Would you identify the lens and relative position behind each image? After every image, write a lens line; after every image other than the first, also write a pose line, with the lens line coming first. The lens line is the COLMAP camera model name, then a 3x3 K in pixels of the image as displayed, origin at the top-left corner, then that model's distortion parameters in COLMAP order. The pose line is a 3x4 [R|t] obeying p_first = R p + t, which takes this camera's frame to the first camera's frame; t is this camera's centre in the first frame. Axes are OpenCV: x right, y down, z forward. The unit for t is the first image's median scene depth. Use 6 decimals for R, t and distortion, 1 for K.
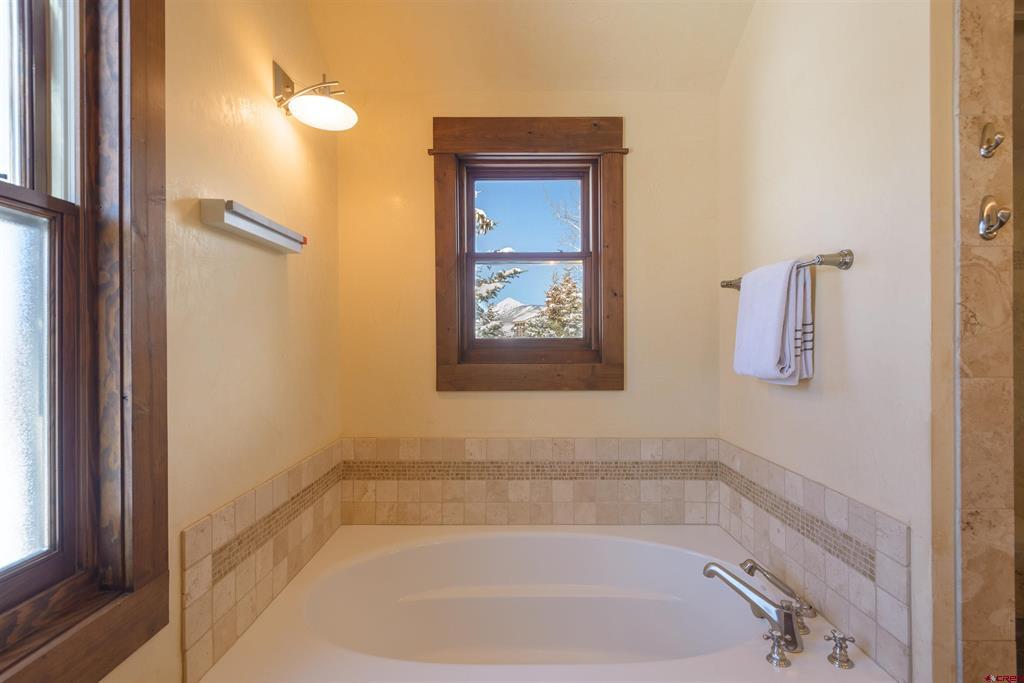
lens RADIAL K [[465.3, 0, 512.0], [0, 465.3, 341.5], [0, 0, 1]] dist [0.037622, -0.019747]
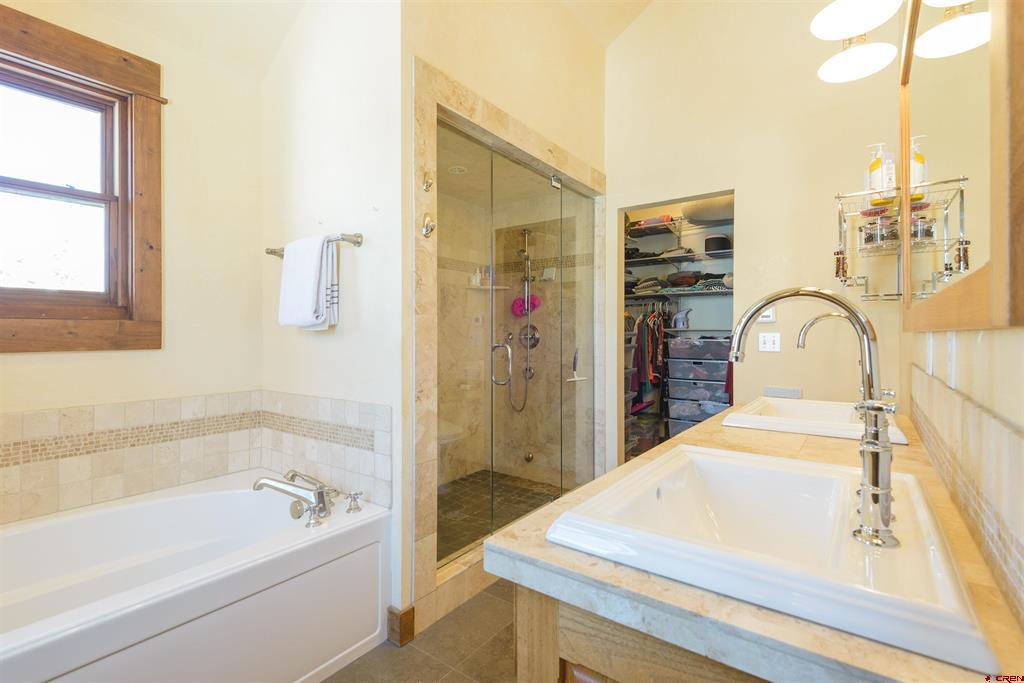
lens RADIAL K [[476.2, 0, 513.6], [0, 476.2, 332.5], [0, 0, 1]] dist [0.021538, -0.012816]
pose [[0.596314, 0.004799, 0.802737, -0.121445], [0.001208, 0.999976, -0.006876, 0.079638], [-0.802750, 0.005070, 0.596294, -0.168939]]
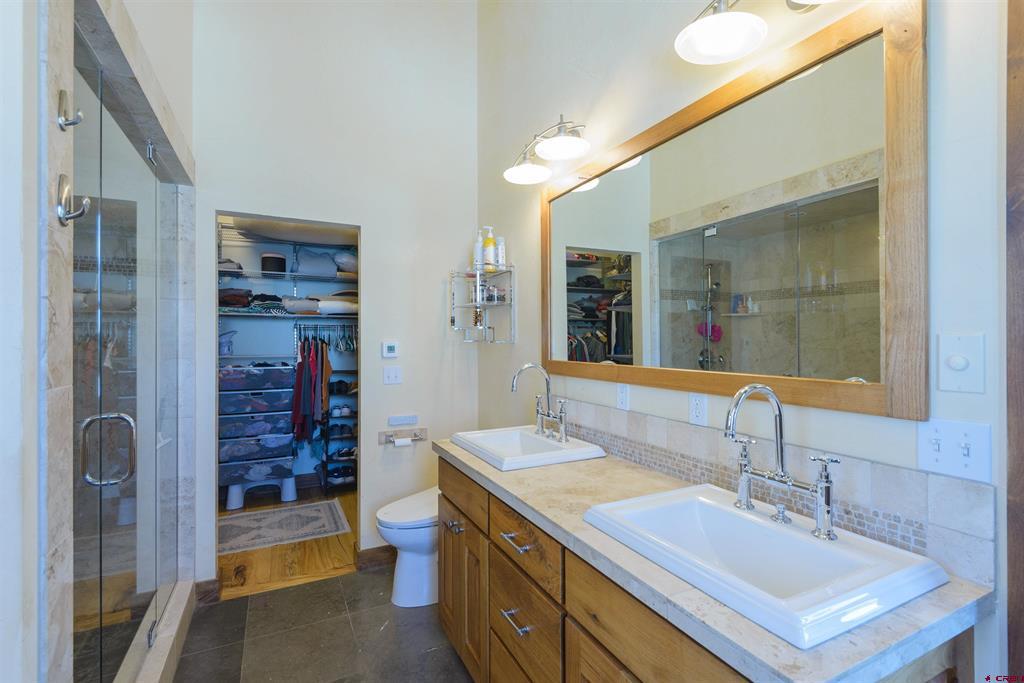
lens RADIAL K [[465.3, 0, 512.0], [0, 465.3, 341.5], [0, 0, 1]] dist [0.037622, -0.019747]
pose [[-0.429598, 0.003272, 0.903014, -0.063327], [0.006631, 0.999978, -0.000469, -0.000157], [-0.902996, 0.005787, -0.429611, 0.326691]]
